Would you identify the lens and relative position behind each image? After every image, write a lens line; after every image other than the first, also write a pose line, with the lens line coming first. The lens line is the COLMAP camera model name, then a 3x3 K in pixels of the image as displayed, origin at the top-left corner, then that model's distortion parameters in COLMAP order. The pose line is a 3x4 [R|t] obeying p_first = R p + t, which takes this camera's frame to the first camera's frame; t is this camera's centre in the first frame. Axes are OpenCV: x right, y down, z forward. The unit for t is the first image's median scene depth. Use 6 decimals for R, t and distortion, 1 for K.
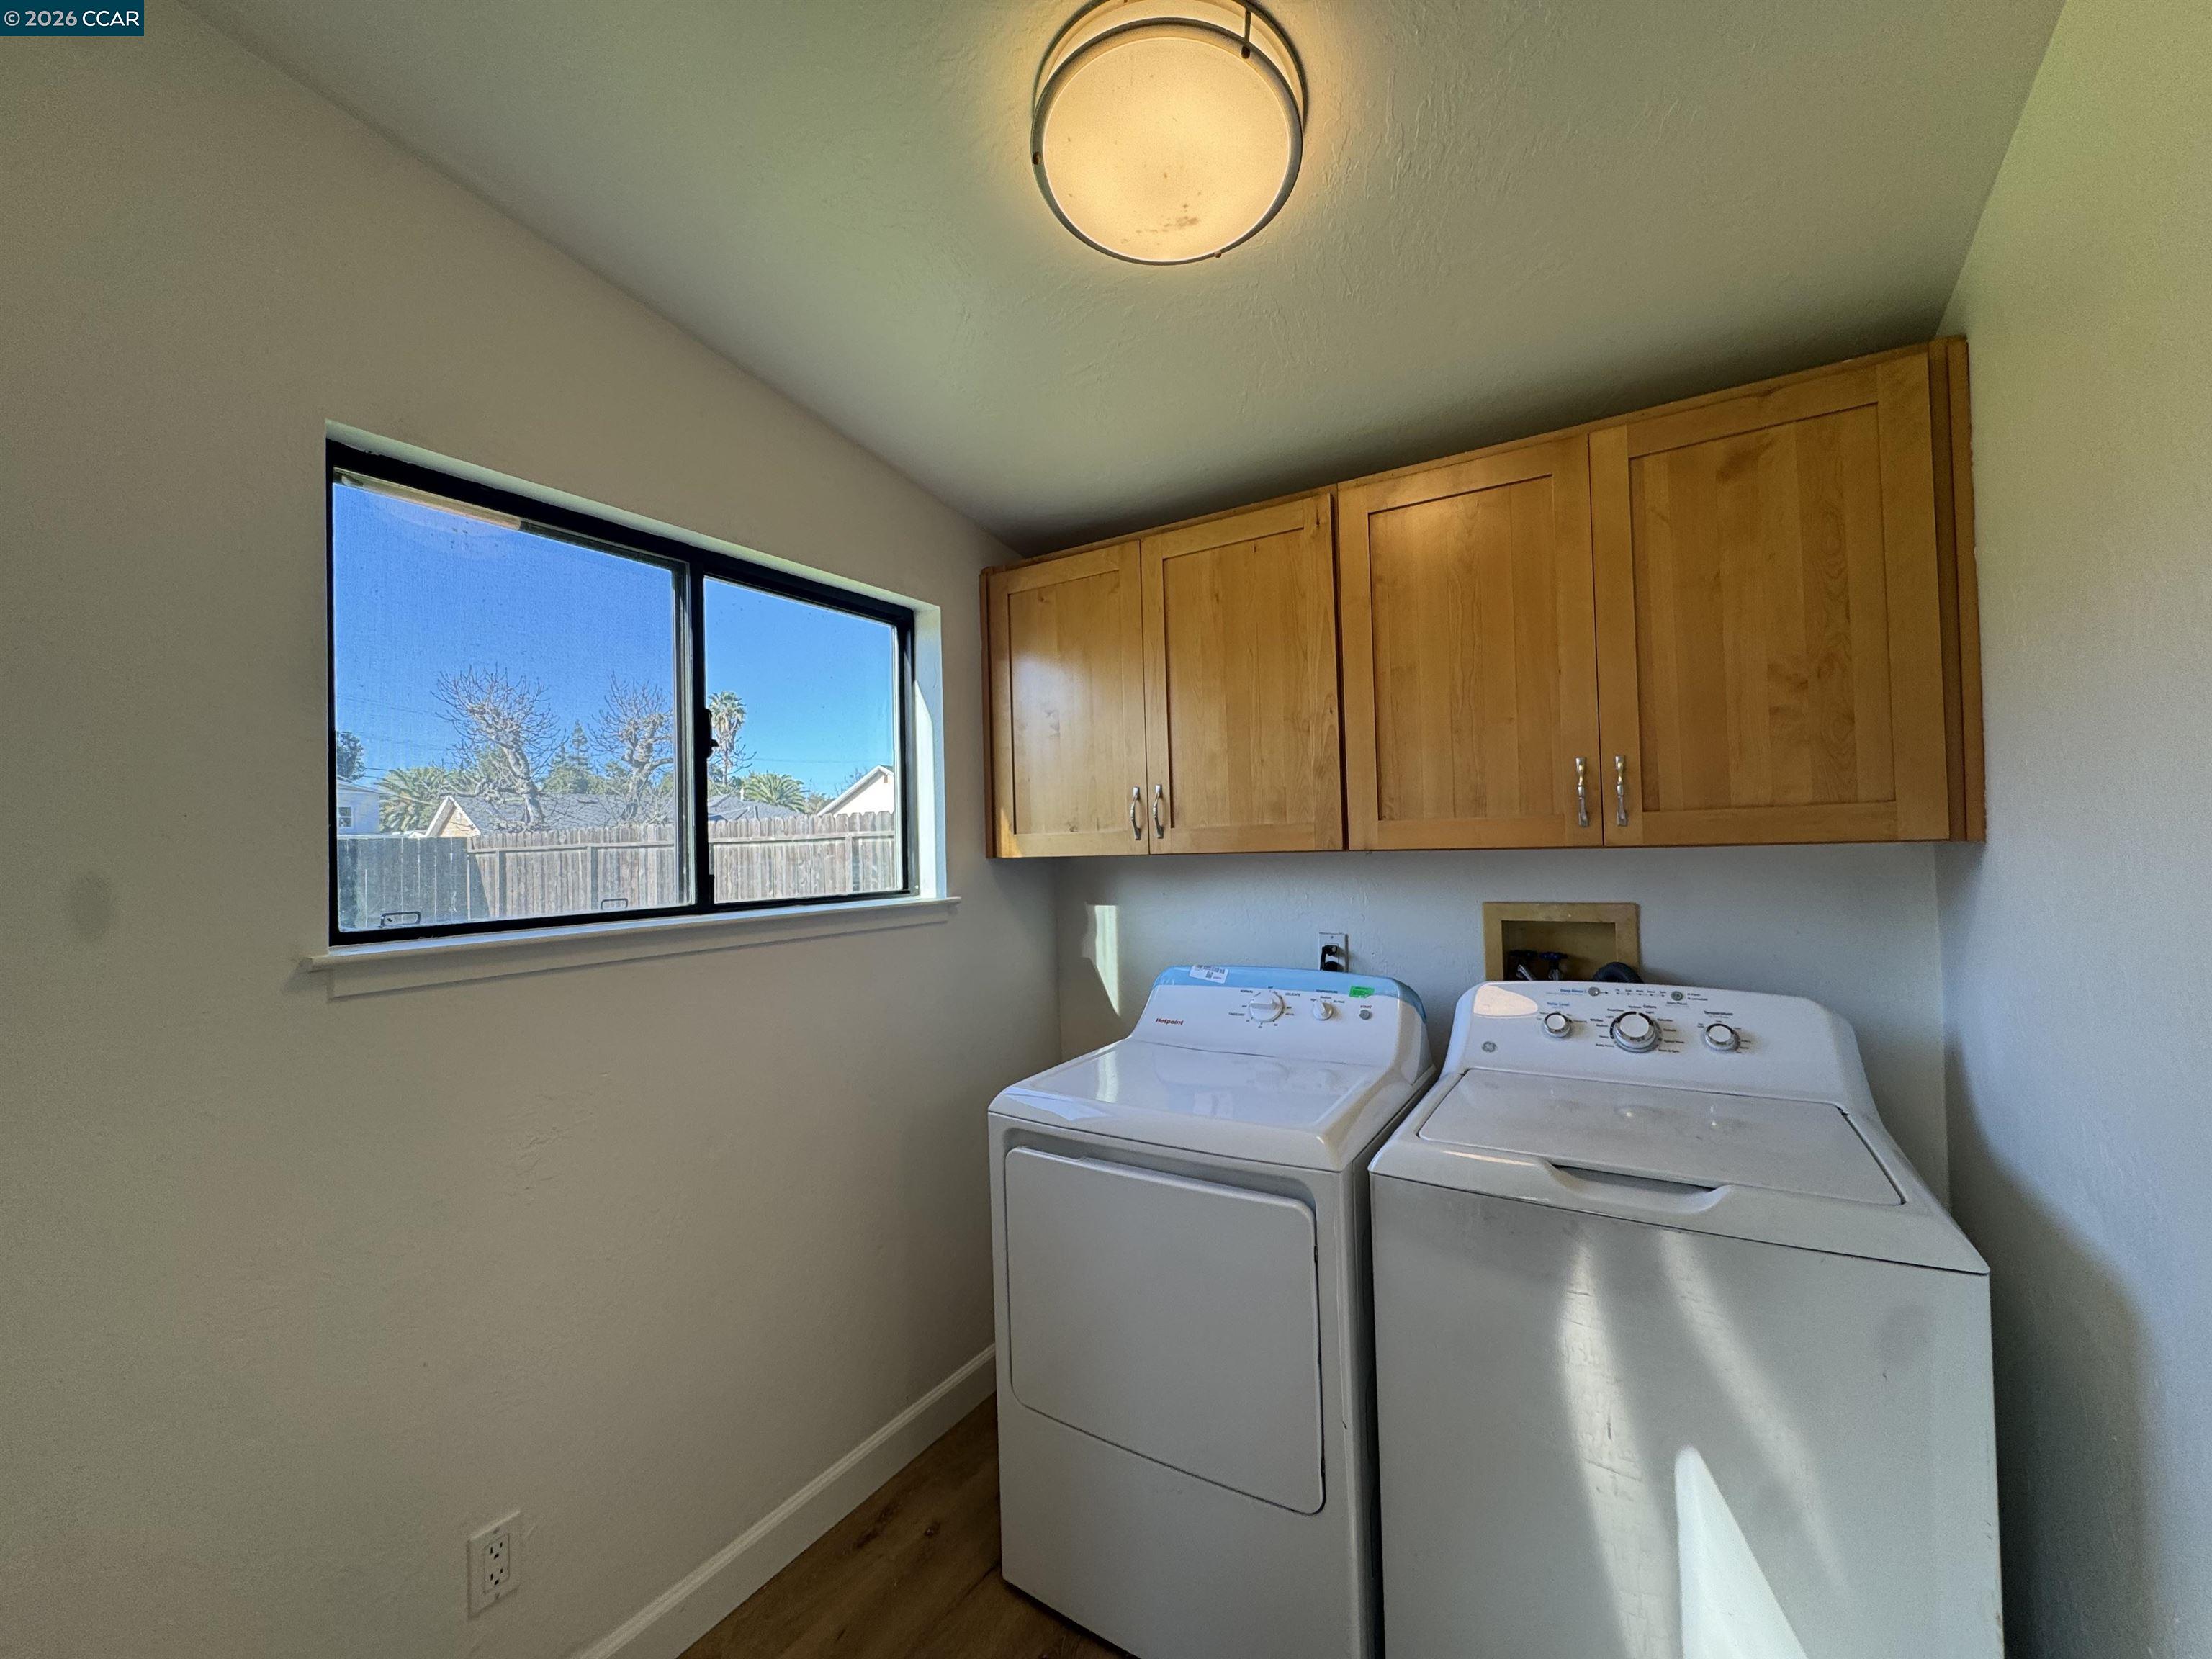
lens RADIAL K [[889.3, 0, 1104.8], [0, 889.3, 828.6], [0, 0, 1]] dist [-0.004431, 0.000752]
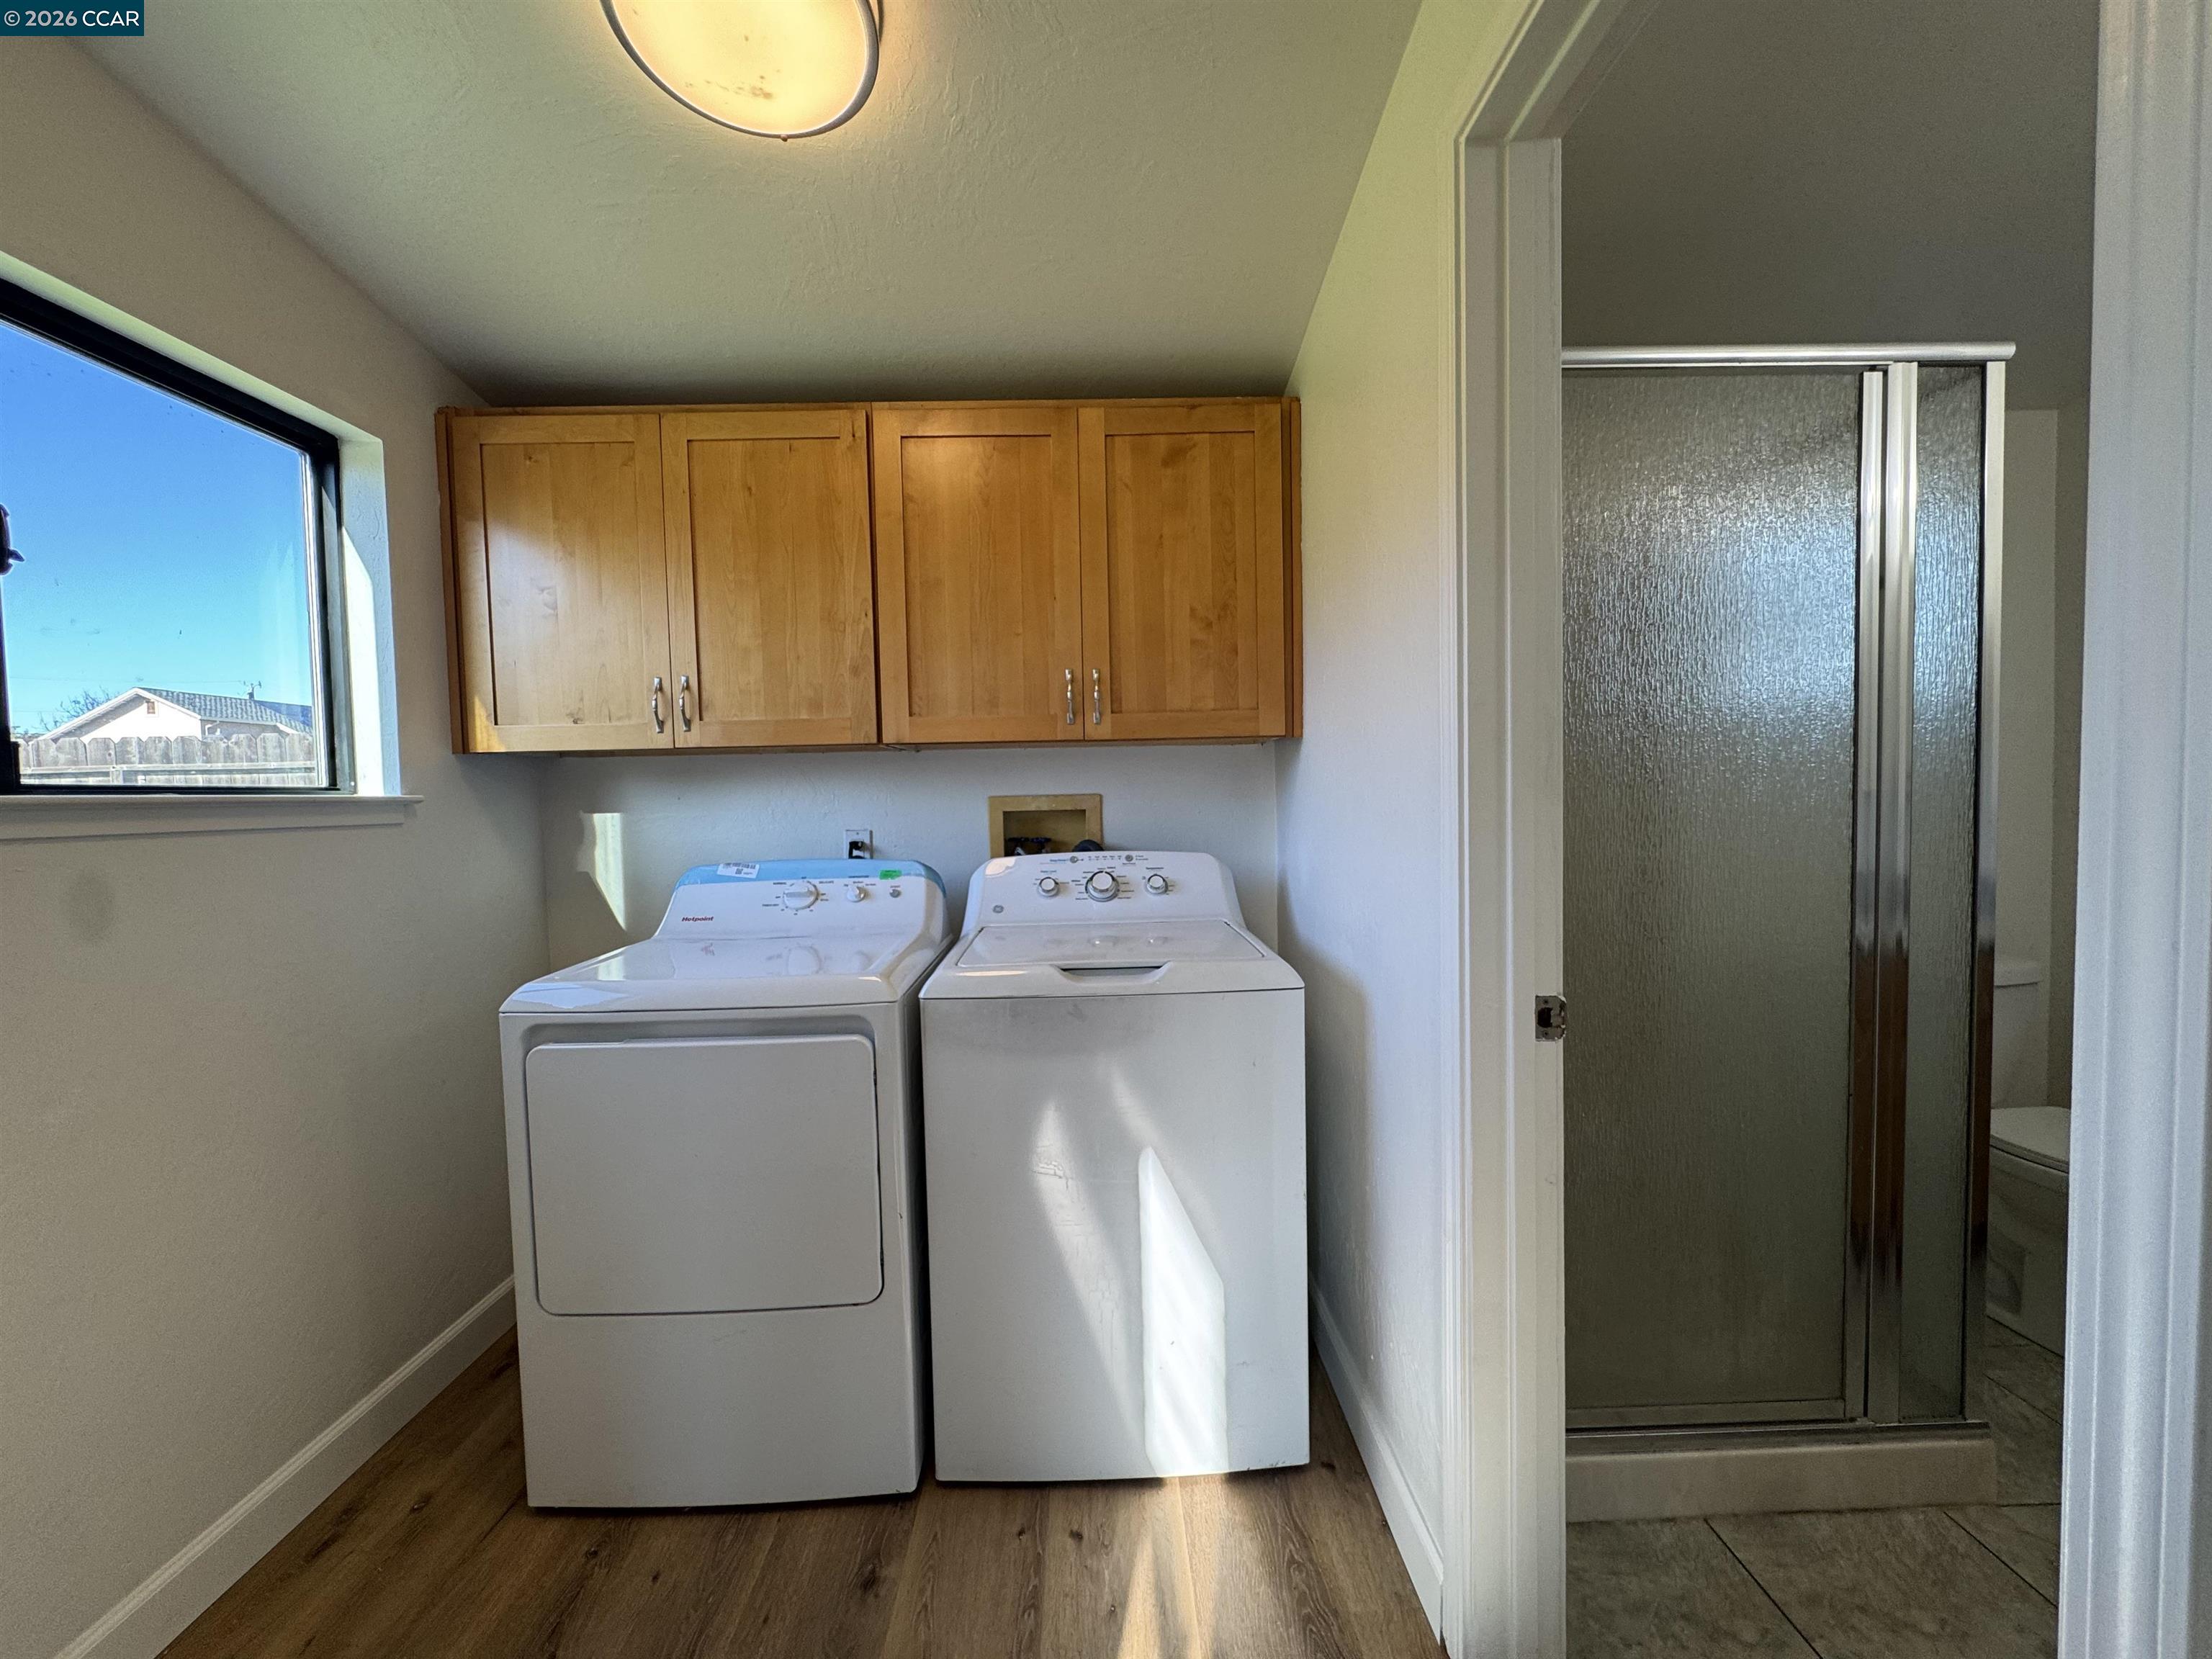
lens RADIAL K [[899.6, 0, 1100.7], [0, 899.6, 838.9], [0, 0, 1]] dist [-0.000124, 0.000118]
pose [[0.834839, -0.015084, 0.550288, -0.112472], [-0.009952, 0.999048, 0.042484, 0.089854], [-0.550405, -0.040944, 0.833893, -0.083424]]
